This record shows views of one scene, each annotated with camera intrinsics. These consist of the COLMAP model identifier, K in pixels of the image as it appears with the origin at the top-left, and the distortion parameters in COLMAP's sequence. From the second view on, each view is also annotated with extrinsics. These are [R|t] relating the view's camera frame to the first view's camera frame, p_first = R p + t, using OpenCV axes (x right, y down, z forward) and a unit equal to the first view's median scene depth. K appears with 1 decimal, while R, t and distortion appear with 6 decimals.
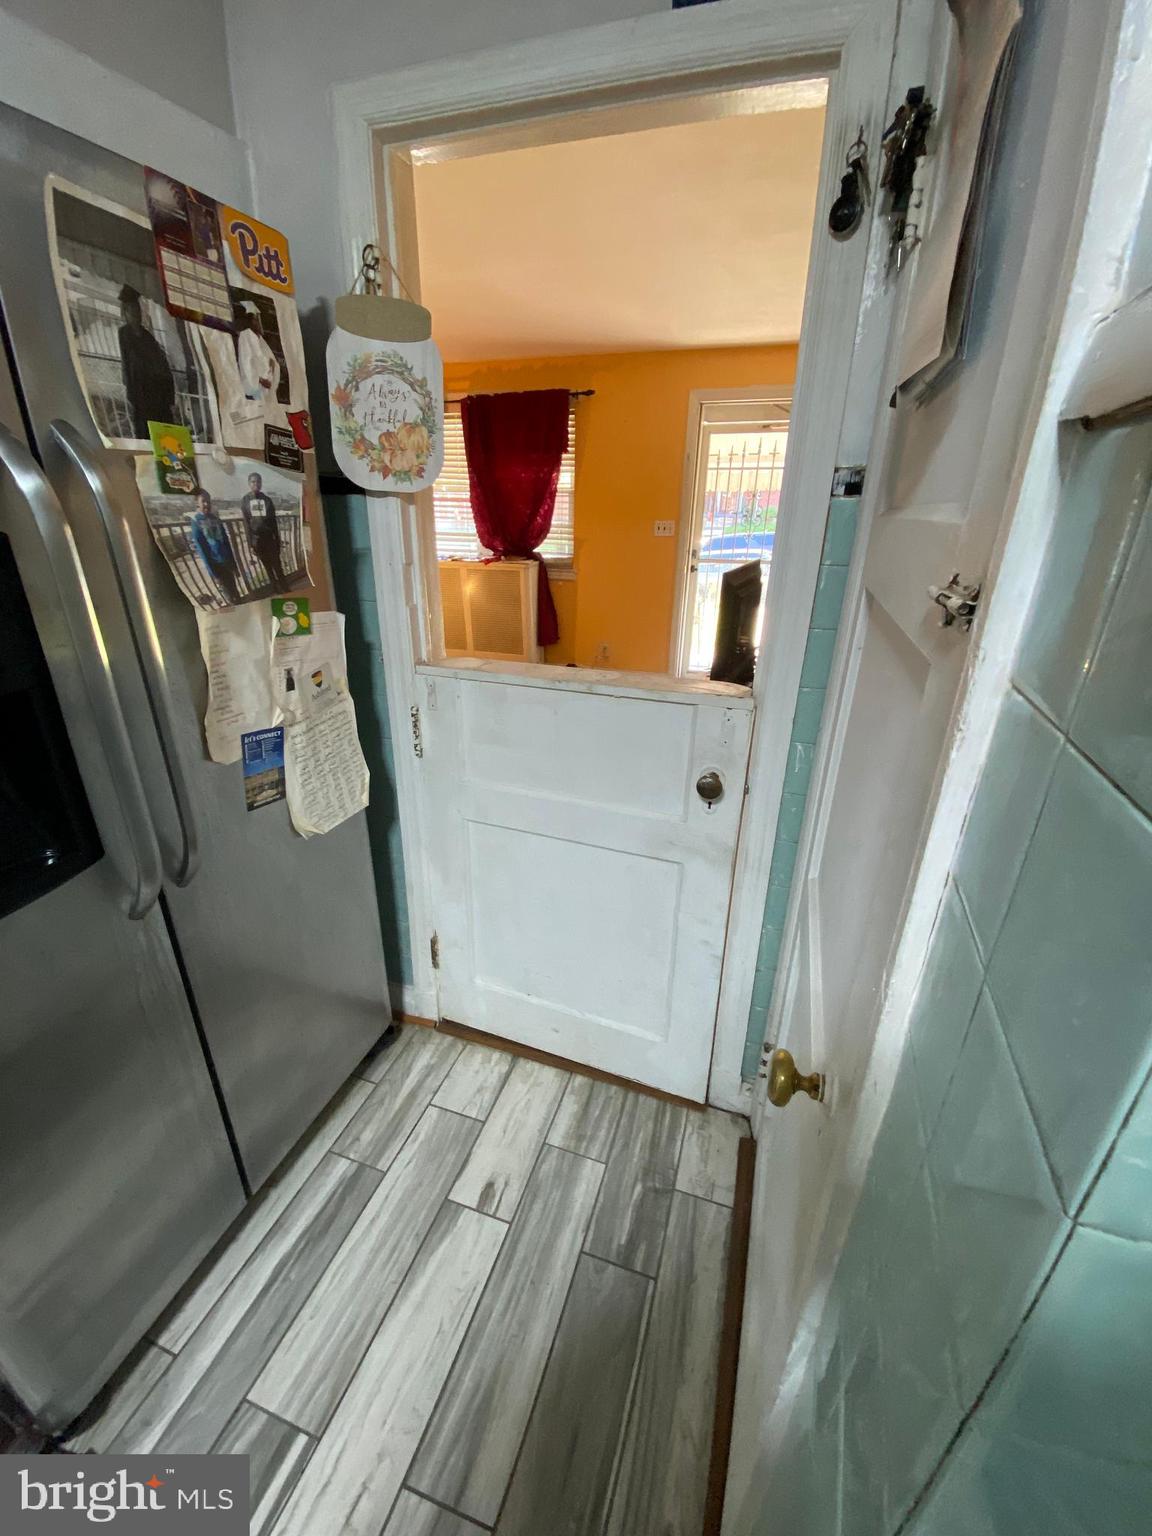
lens RADIAL K [[622.9, 0, 575.0], [0, 622.9, 760.2], [0, 0, 1]] dist [-0.010436, -0.001080]
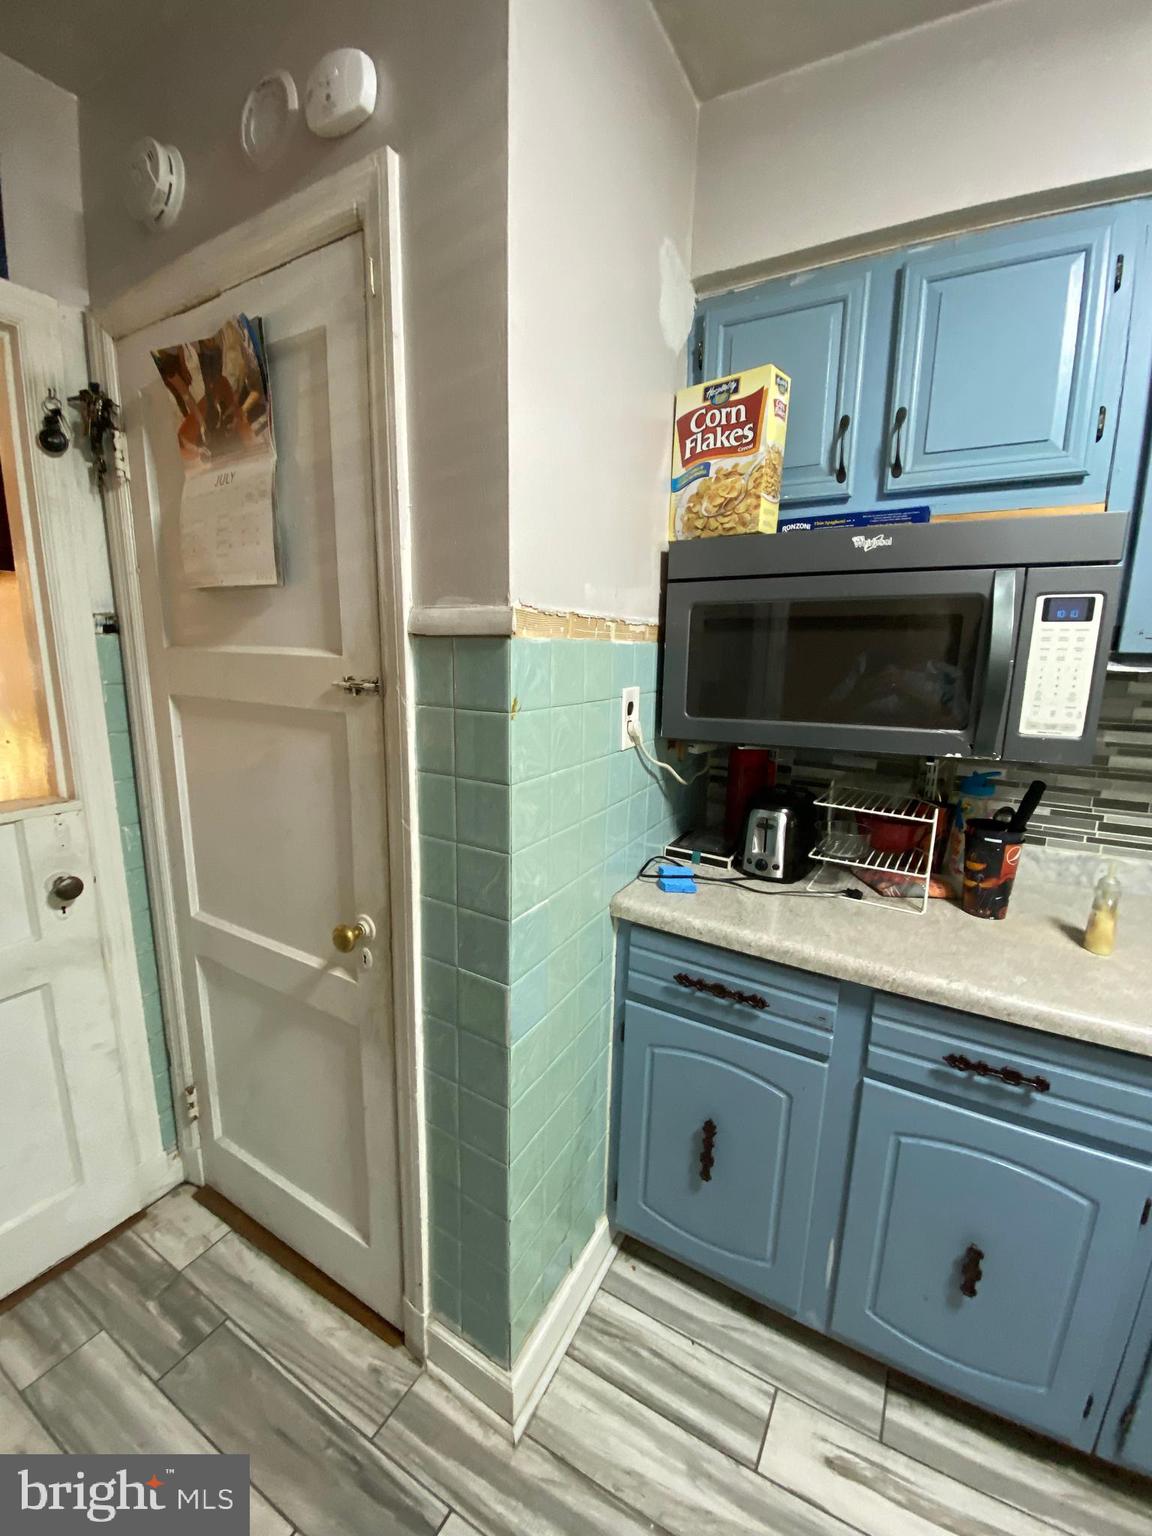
lens RADIAL K [[622.9, 0, 580.6], [0, 622.9, 766.2], [0, 0, 1]] dist [-0.010436, -0.001080]
pose [[0.182941, -0.196874, 0.963210, -0.559523], [0.348958, 0.928952, 0.123595, 0.020276], [-0.919109, 0.313510, 0.238644, -0.122333]]
